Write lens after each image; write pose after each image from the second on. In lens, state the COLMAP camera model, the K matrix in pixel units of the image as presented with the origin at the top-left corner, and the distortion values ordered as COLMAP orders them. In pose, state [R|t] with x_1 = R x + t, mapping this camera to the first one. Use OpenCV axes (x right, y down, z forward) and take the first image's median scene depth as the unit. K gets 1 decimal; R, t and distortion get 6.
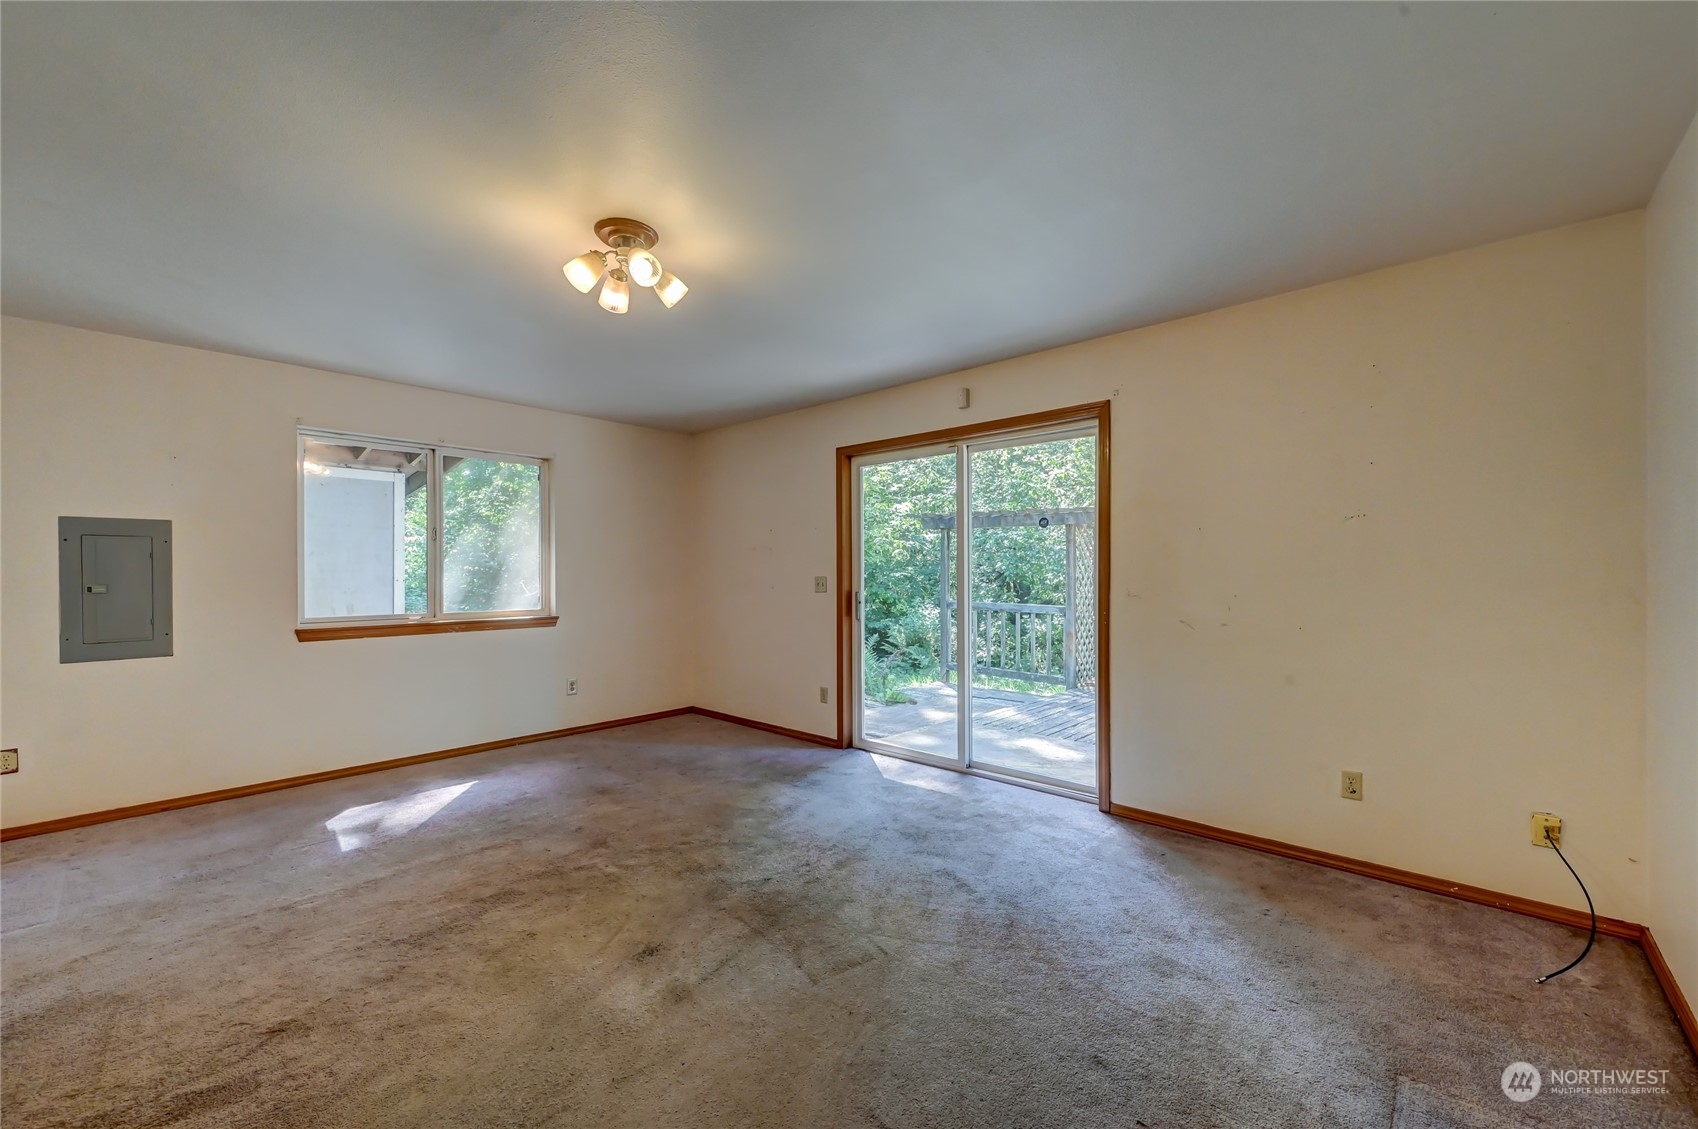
lens RADIAL K [[673.7, 0, 863.1], [0, 673.7, 570.8], [0, 0, 1]] dist [-0.002361, 0.000241]
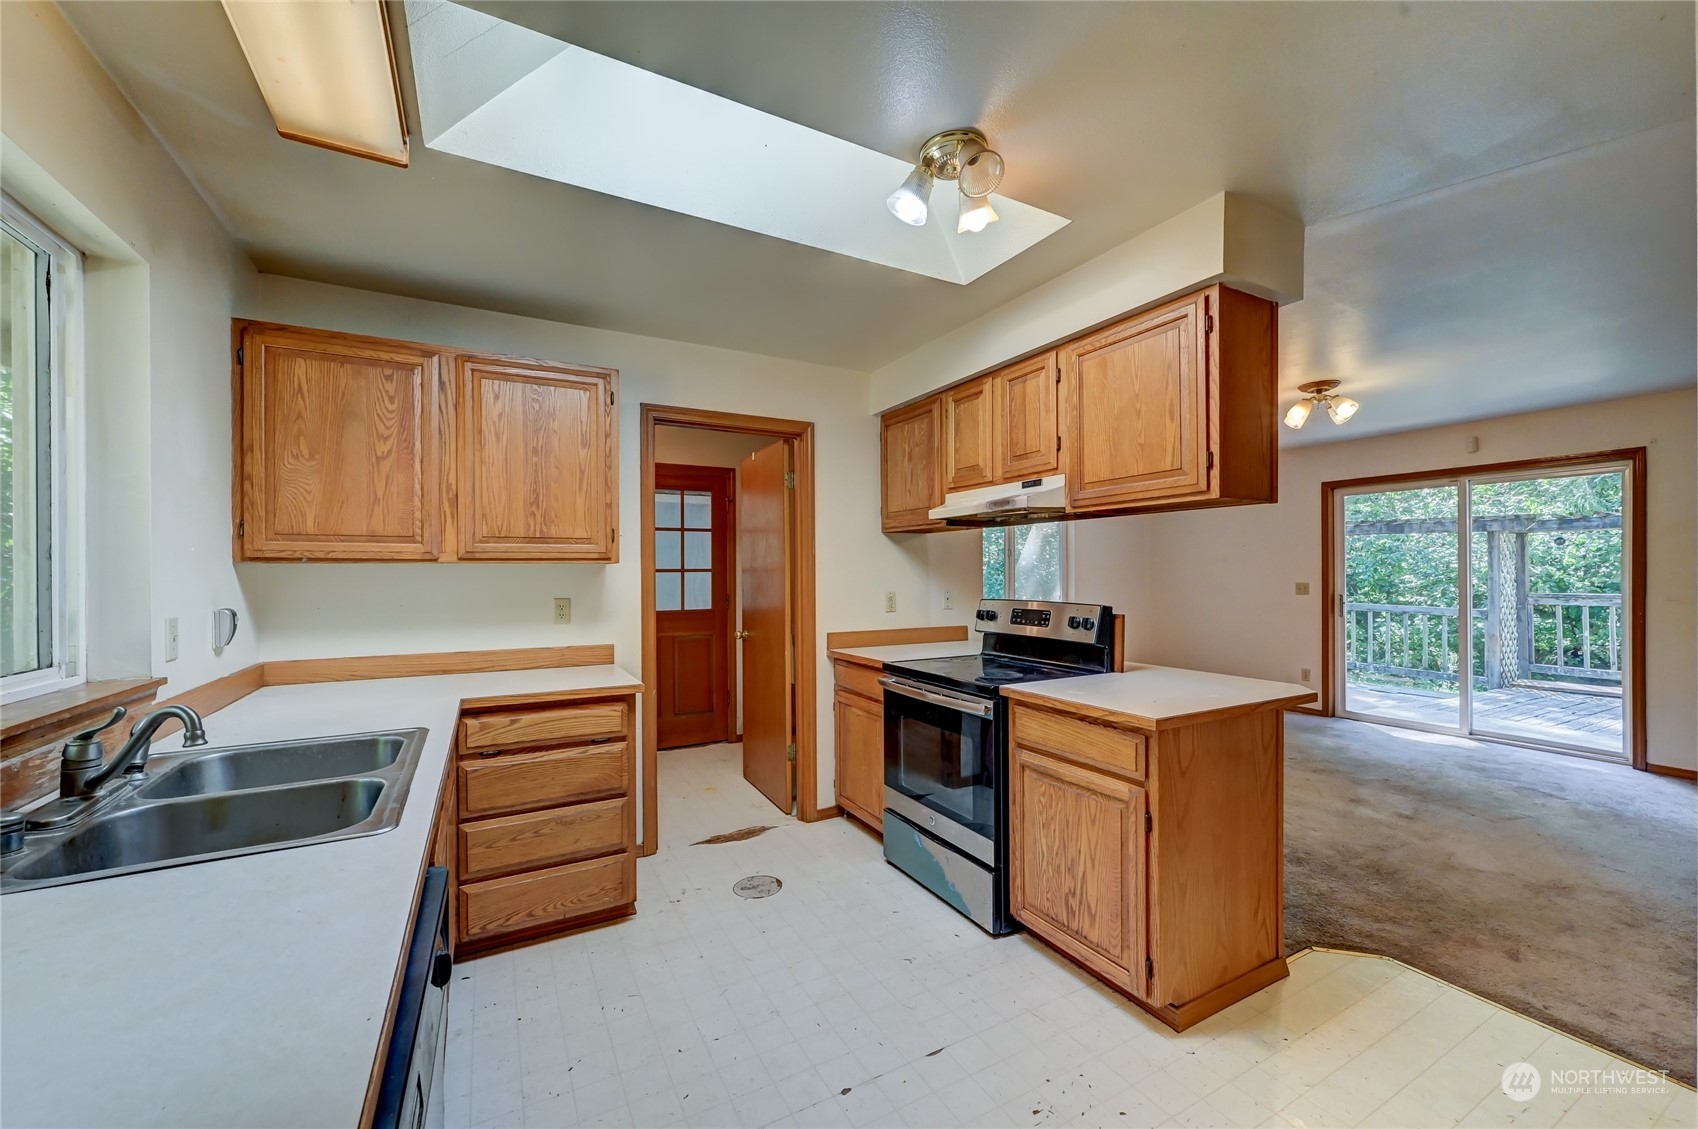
lens RADIAL K [[673.7, 0, 856.6], [0, 673.7, 568.2], [0, 0, 1]] dist [-0.002361, 0.000241]
pose [[0.942818, -0.003784, -0.333286, -0.578710], [0.002581, 0.999988, -0.004052, -0.019852], [0.333298, 0.002960, 0.942817, -0.652238]]
